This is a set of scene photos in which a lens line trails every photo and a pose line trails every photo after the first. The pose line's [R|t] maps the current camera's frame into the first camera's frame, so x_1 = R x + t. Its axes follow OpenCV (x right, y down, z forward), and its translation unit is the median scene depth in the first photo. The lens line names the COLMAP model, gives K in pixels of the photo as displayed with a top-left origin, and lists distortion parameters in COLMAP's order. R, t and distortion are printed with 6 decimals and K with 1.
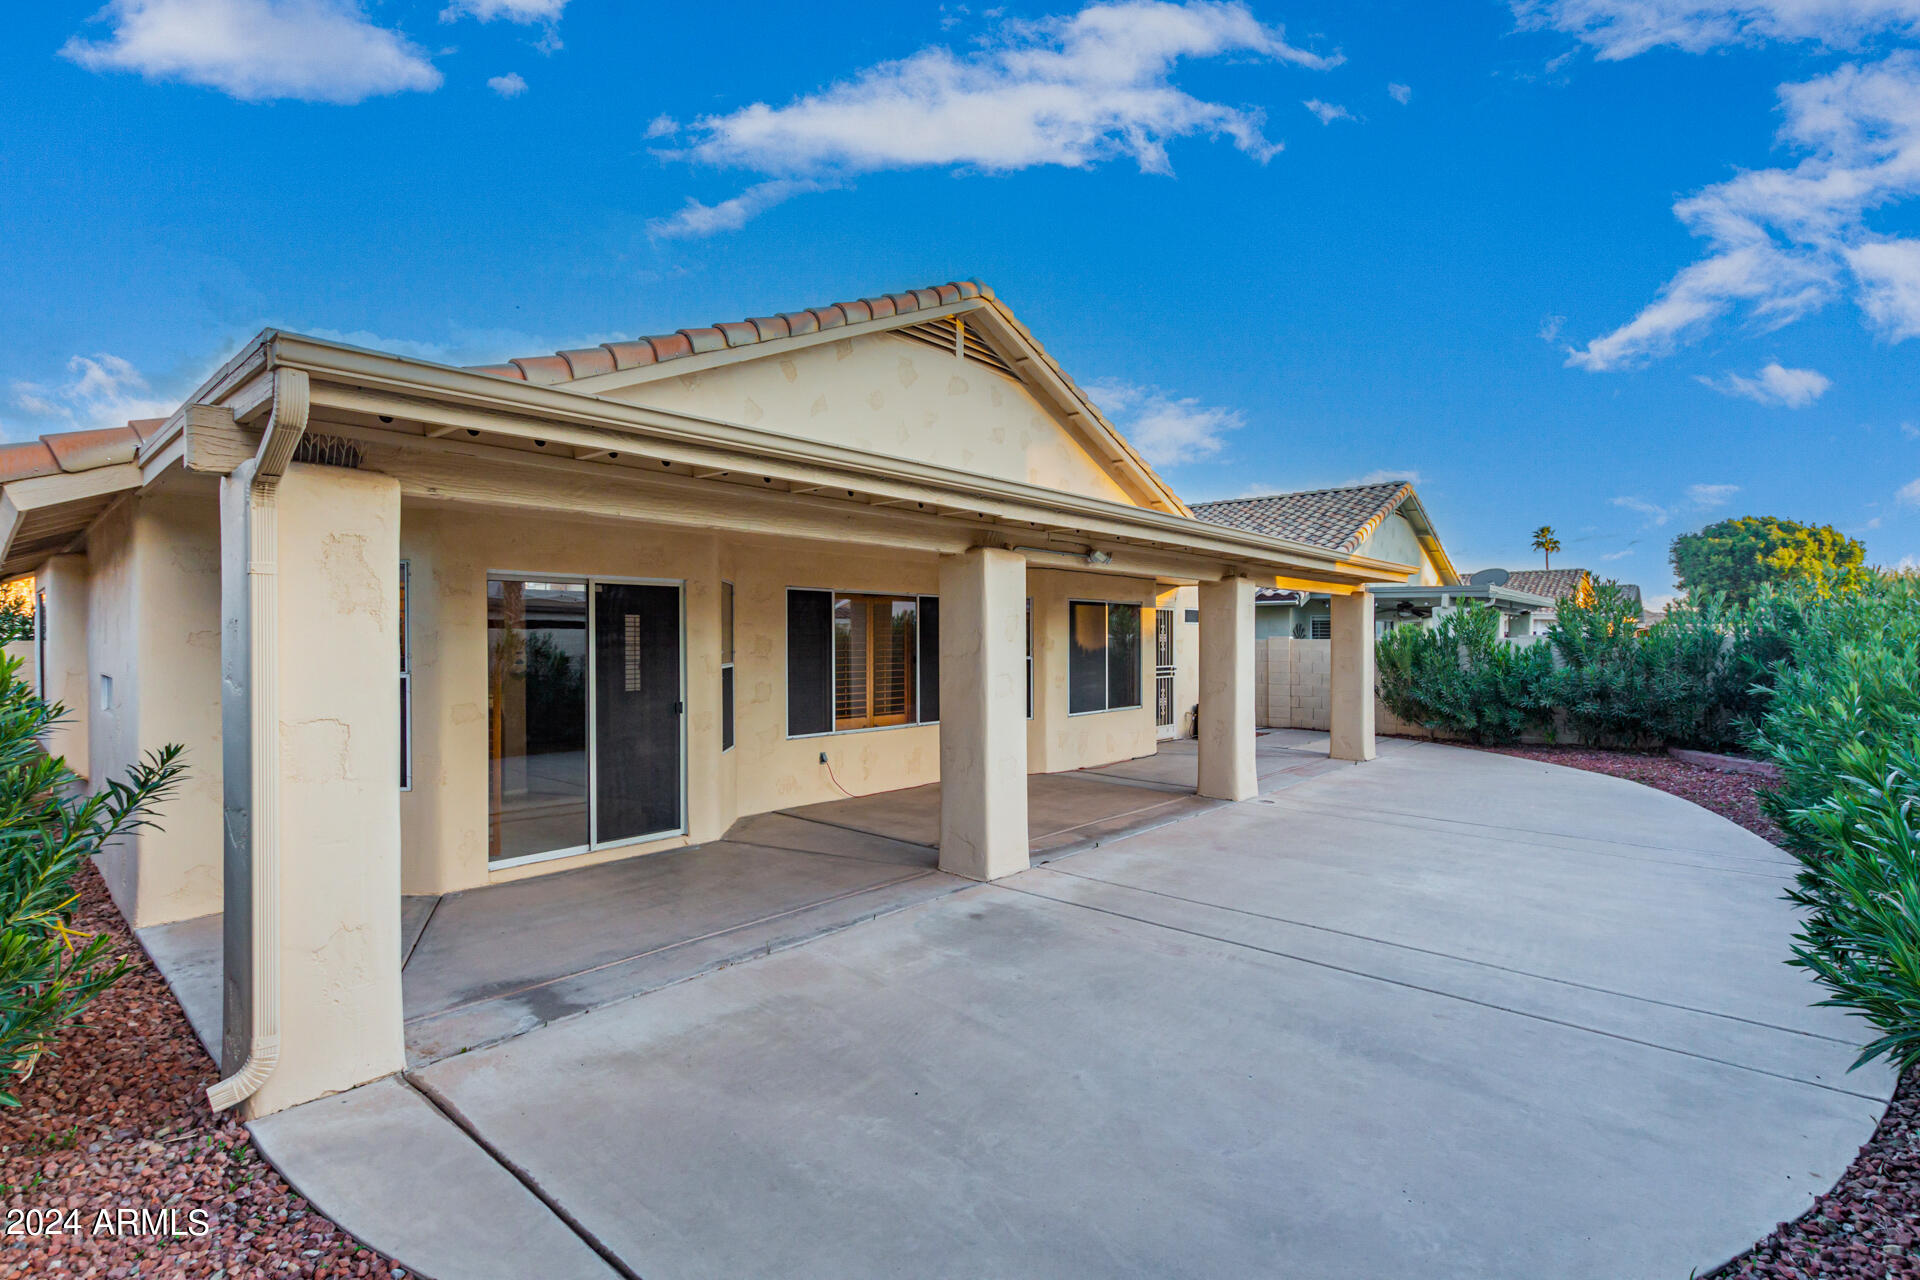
lens RADIAL K [[897.8, 0, 971.0], [0, 897.8, 642.3], [0, 0, 1]] dist [-0.034099, 0.005480]
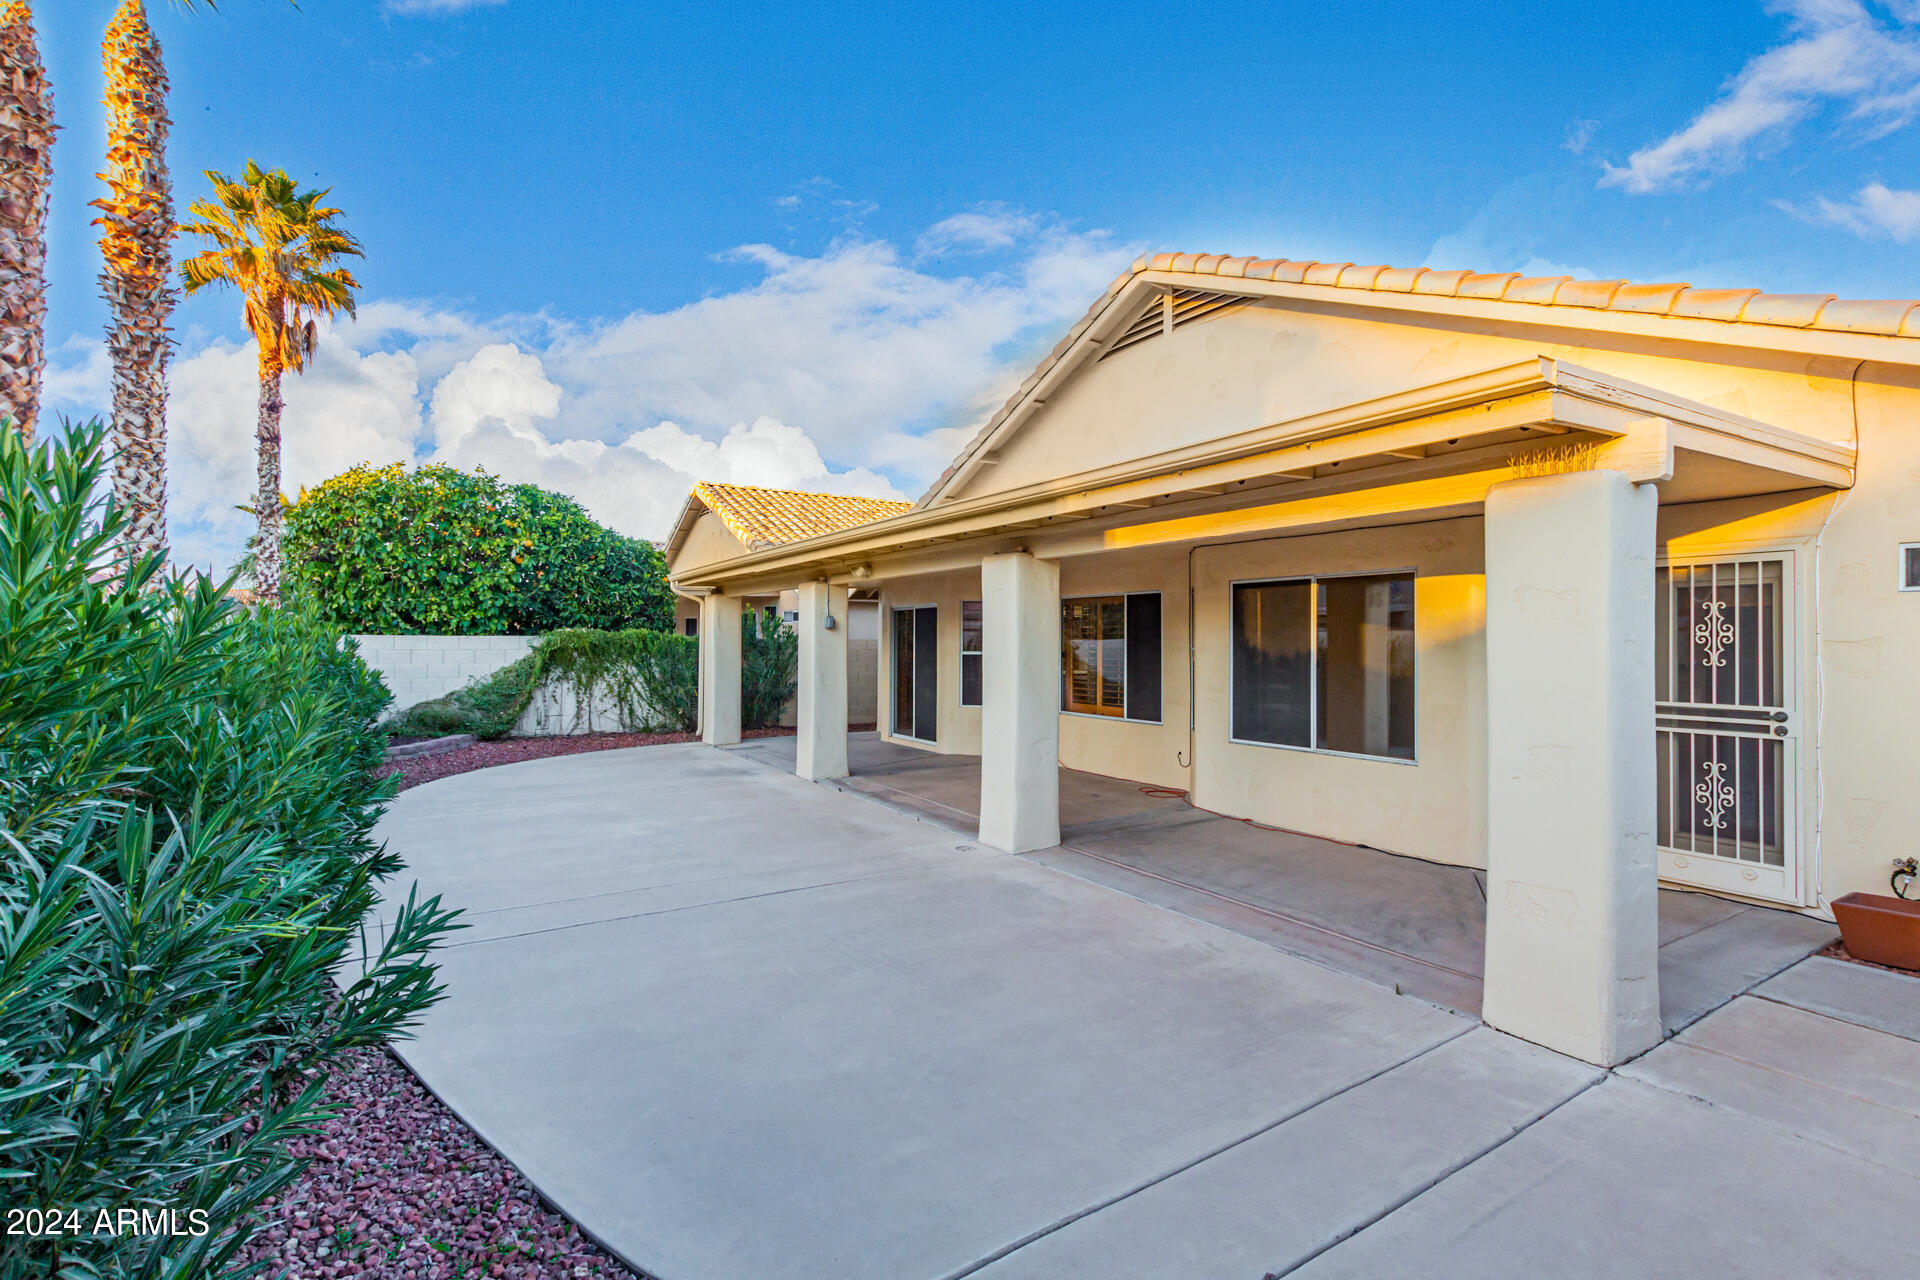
lens RADIAL K [[897.8, 0, 971.0], [0, 897.8, 642.3], [0, 0, 1]] dist [-0.034099, 0.005480]
pose [[-0.293352, -0.000306, -0.956004, 0.954346], [-0.011031, 0.999934, 0.003064, 0.001331], [0.955941, 0.011445, -0.293337, 1.106942]]
